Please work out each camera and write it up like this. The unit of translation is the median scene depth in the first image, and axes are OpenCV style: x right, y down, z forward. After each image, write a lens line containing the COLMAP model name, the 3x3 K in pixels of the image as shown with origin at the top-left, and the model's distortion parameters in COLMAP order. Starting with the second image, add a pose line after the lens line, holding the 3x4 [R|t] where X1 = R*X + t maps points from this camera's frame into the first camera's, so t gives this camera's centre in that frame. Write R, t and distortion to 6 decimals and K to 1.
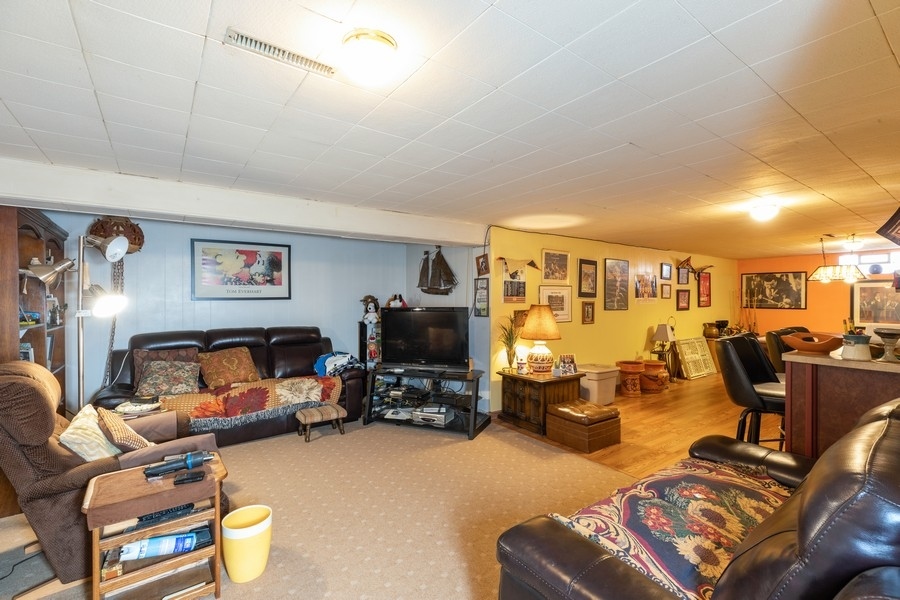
lens RADIAL K [[405.1, 0, 451.6], [0, 405.1, 300.1], [0, 0, 1]] dist [0.002450, 0.000710]
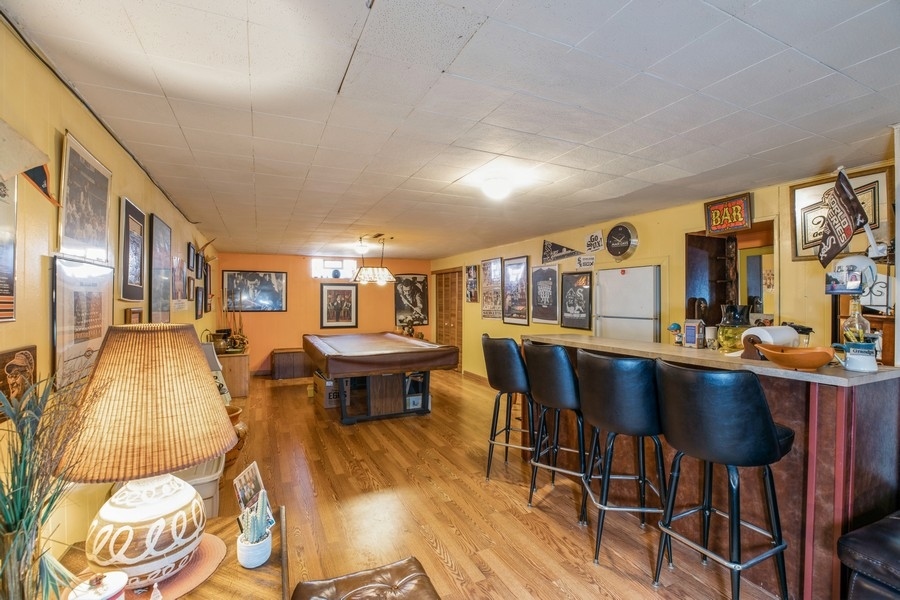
lens RADIAL K [[405.1, 0, 450.9], [0, 405.1, 299.4], [0, 0, 1]] dist [0.002450, 0.000710]
pose [[0.183361, 0.003353, 0.983040, 0.000439], [0.008259, 0.999954, -0.004951, 0.002267], [-0.983011, 0.009026, 0.183324, 0.434561]]
